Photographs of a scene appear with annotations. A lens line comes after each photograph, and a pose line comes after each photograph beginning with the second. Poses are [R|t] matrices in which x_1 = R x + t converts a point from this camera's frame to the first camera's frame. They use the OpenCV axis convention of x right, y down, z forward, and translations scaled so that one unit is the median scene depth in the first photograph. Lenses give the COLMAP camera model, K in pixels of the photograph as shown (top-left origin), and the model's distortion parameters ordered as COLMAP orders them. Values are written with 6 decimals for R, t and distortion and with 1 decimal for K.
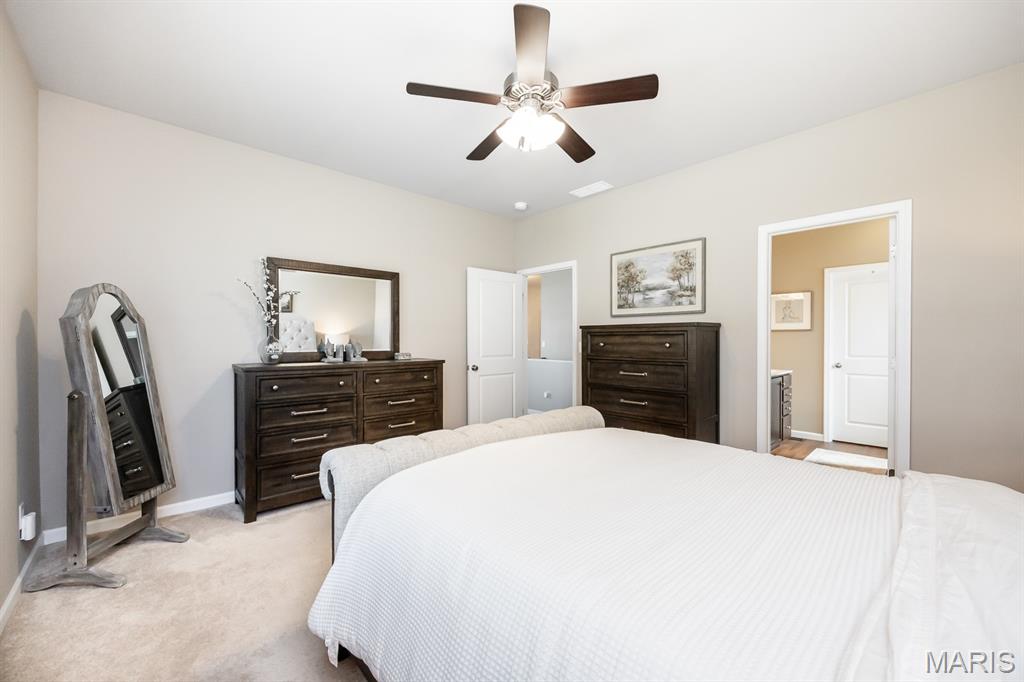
lens RADIAL K [[408.0, 0, 512.7], [0, 408.0, 345.2], [0, 0, 1]] dist [0.003523, 0.000130]
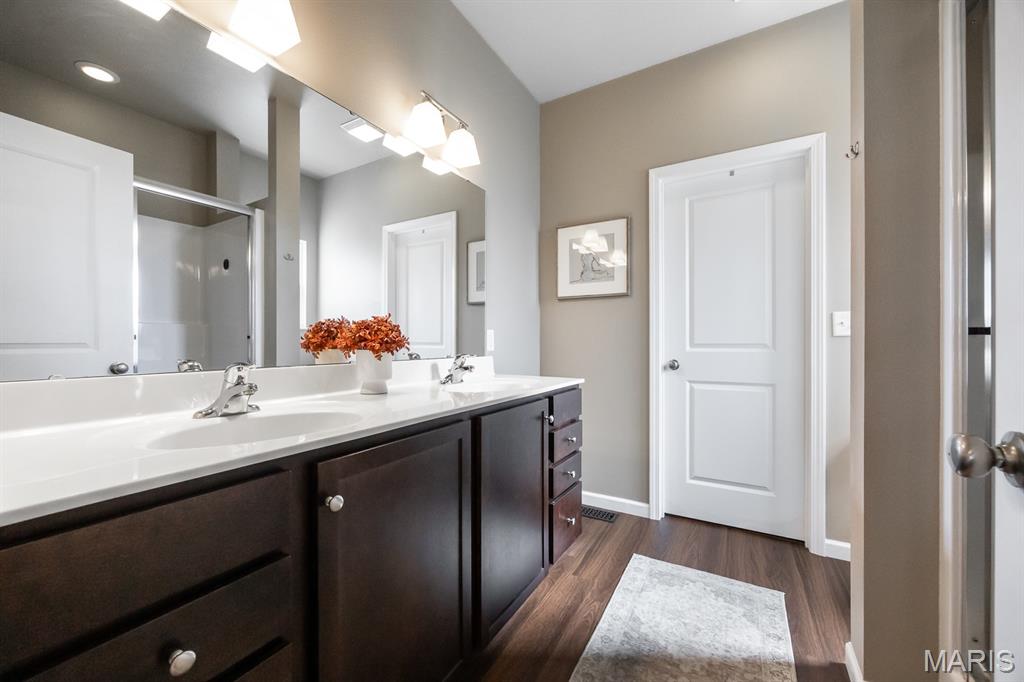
lens RADIAL K [[408.0, 0, 507.7], [0, 408.0, 337.9], [0, 0, 1]] dist [0.003523, 0.000130]
pose [[0.963310, 0.000970, 0.268390, 0.461279], [0.001180, 0.999968, -0.007849, 0.019827], [-0.268389, 0.007878, 0.963278, 0.566924]]
